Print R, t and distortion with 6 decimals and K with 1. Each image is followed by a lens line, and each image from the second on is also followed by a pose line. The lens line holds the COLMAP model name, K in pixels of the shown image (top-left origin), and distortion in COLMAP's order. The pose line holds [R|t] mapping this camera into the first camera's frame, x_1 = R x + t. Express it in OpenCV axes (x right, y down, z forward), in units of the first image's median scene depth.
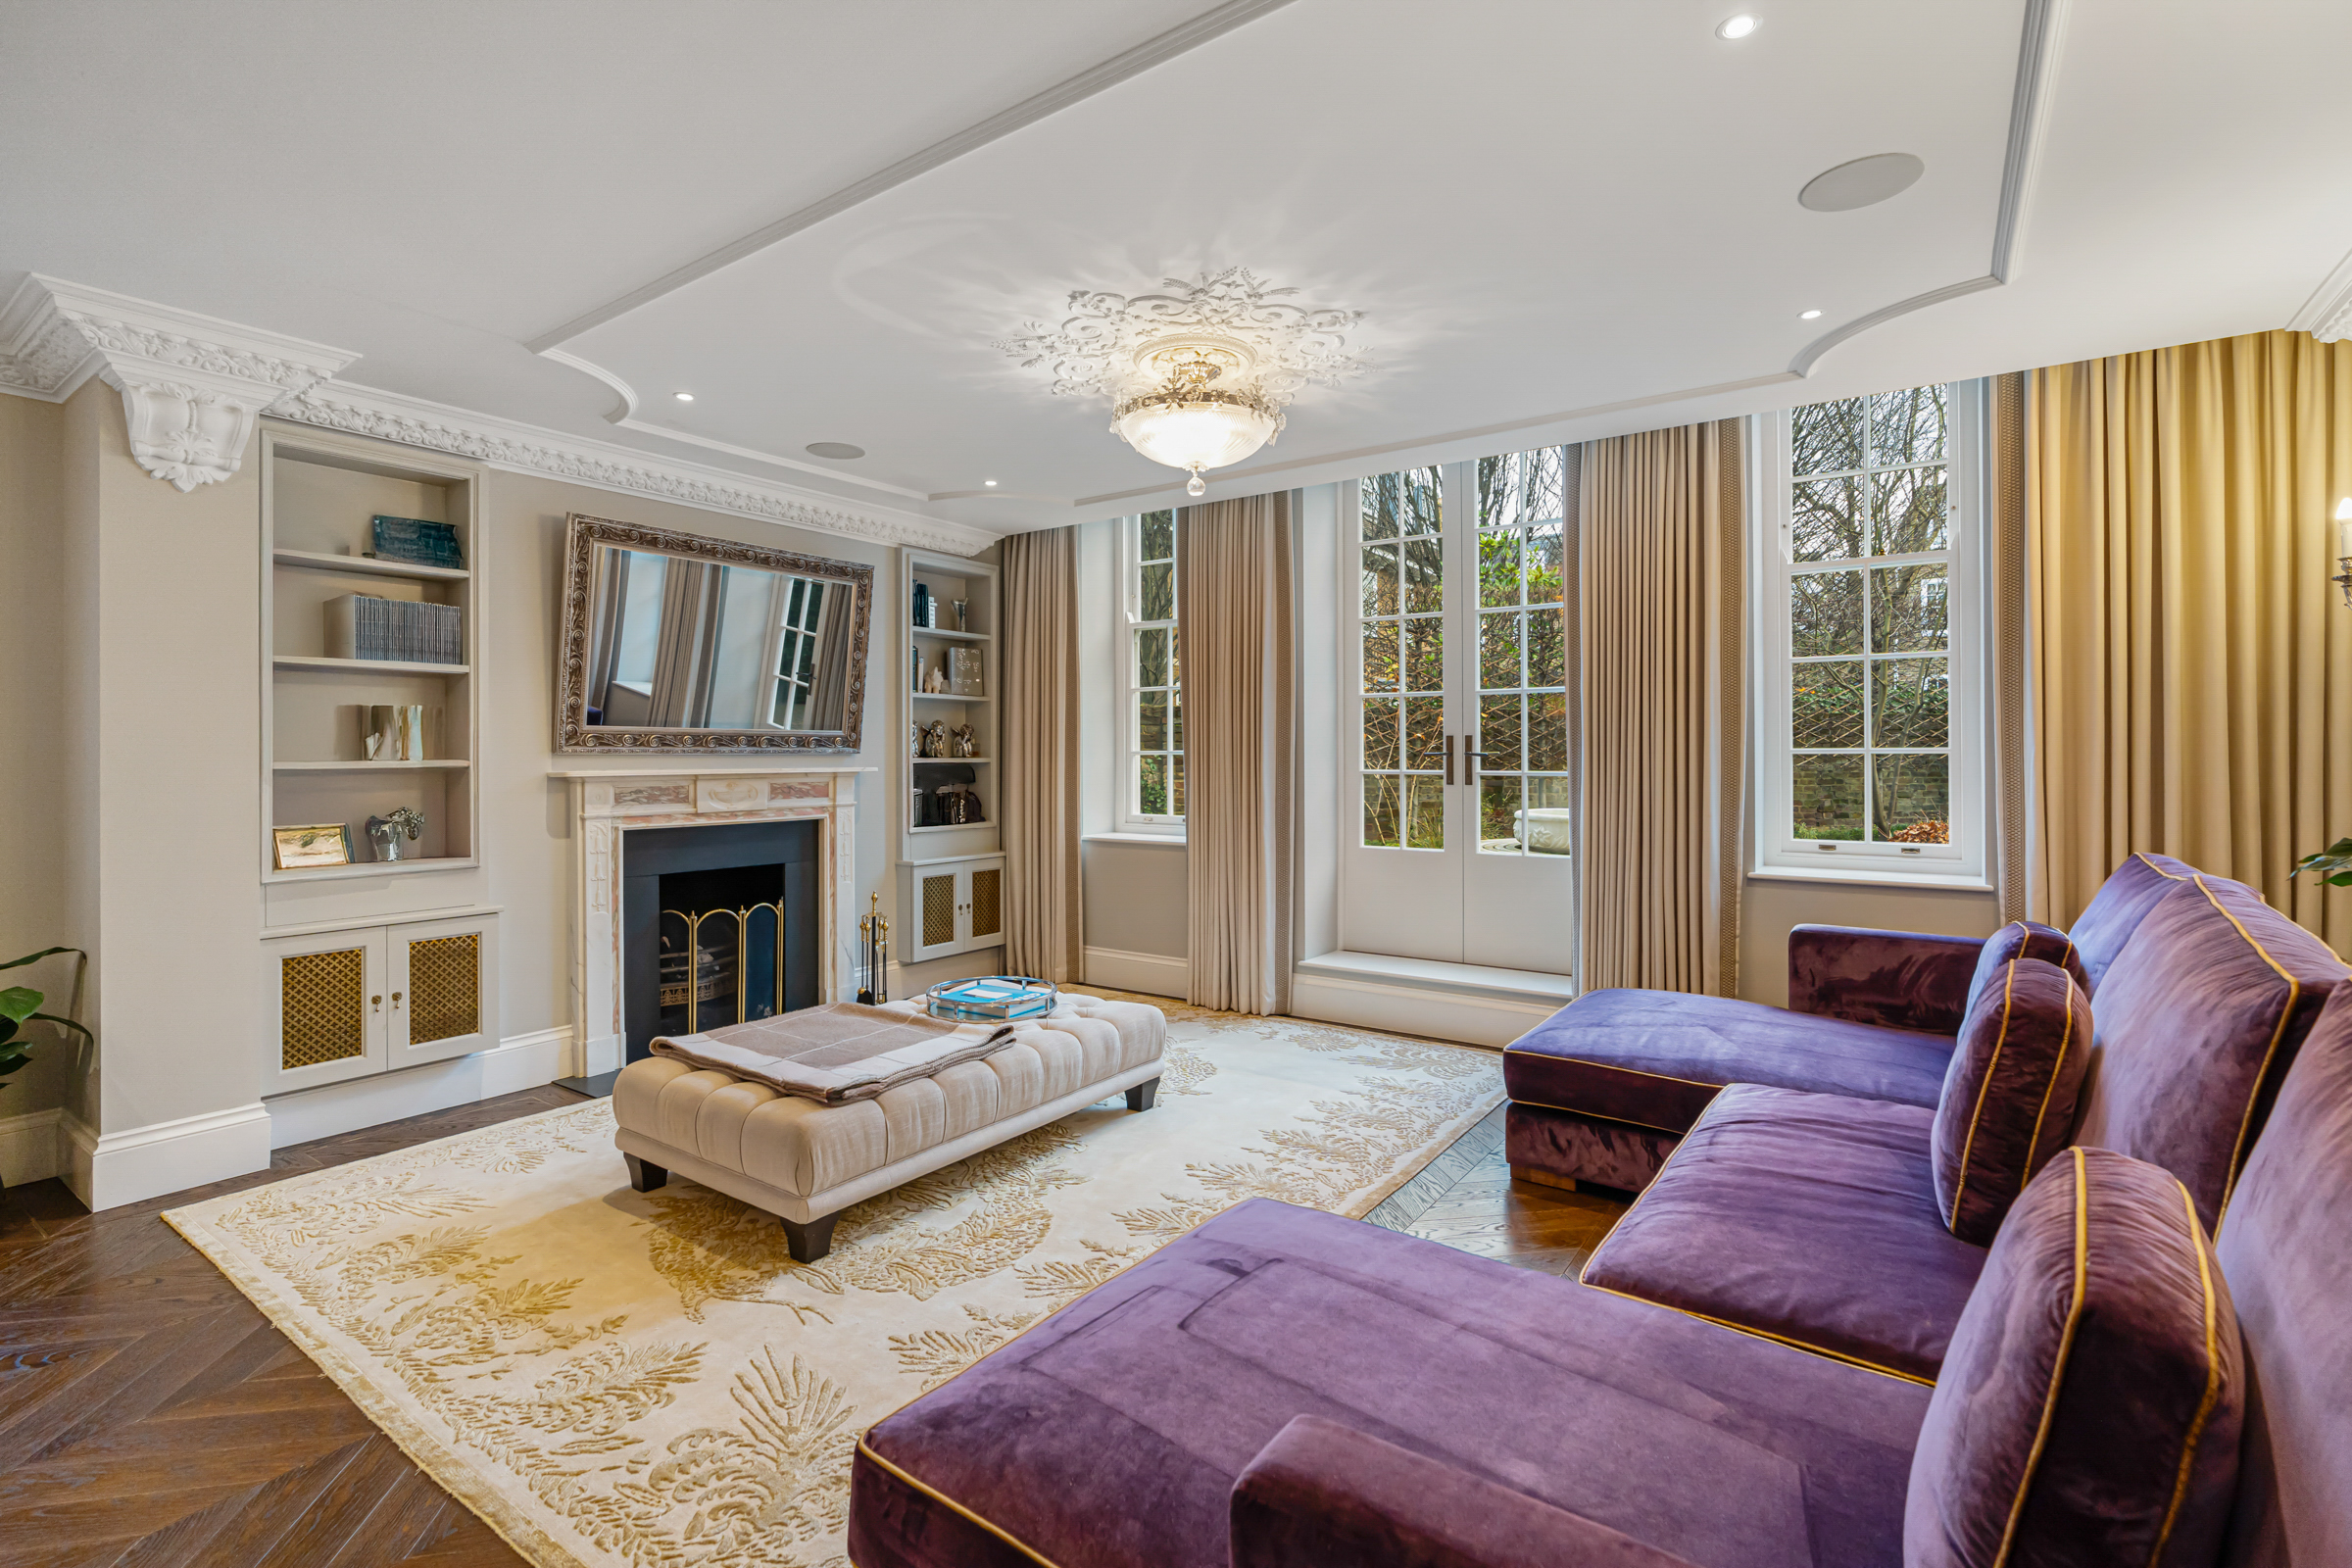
lens RADIAL K [[1078.0, 0, 1174.0], [0, 1078.0, 760.9], [0, 0, 1]] dist [-0.001775, -0.000674]
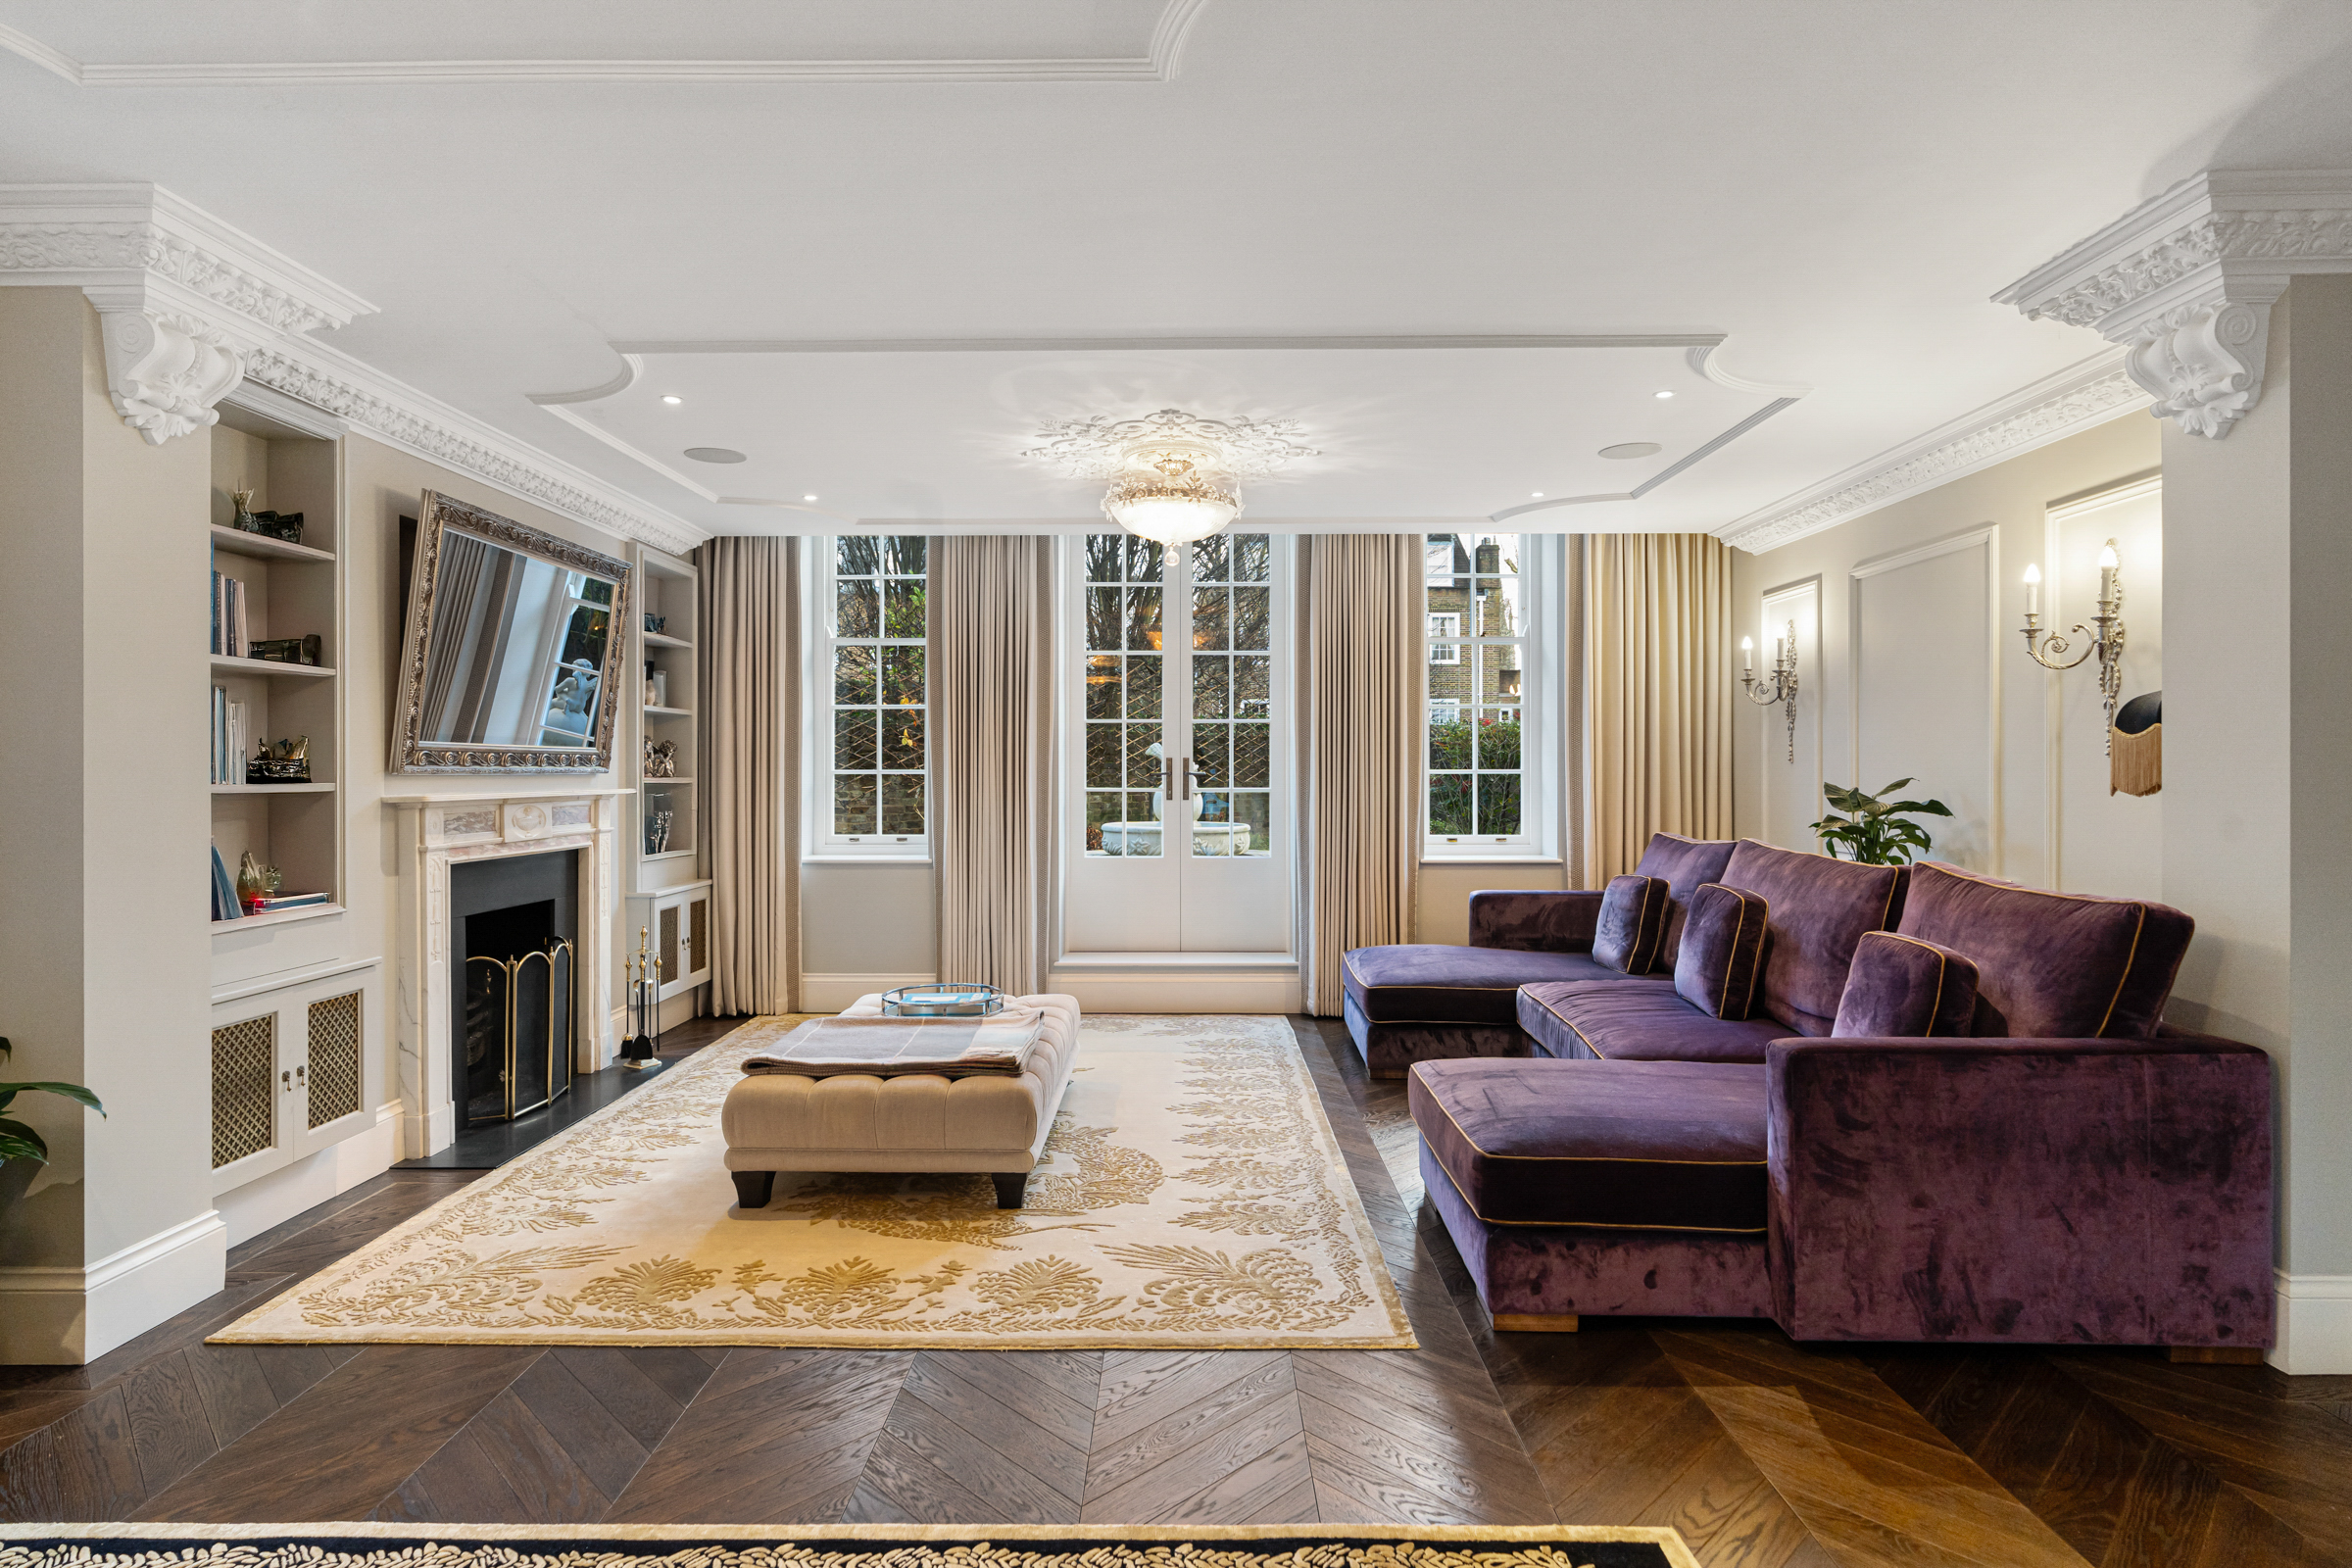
lens RADIAL K [[1245.7, 0, 1173.0], [0, 1245.7, 780.6], [0, 0, 1]] dist [0.004959, -0.000237]
pose [[0.822632, -0.002920, 0.568566, -0.715694], [0.002556, 0.999996, 0.001438, -0.001846], [-0.568568, 0.000270, 0.822636, -0.158861]]
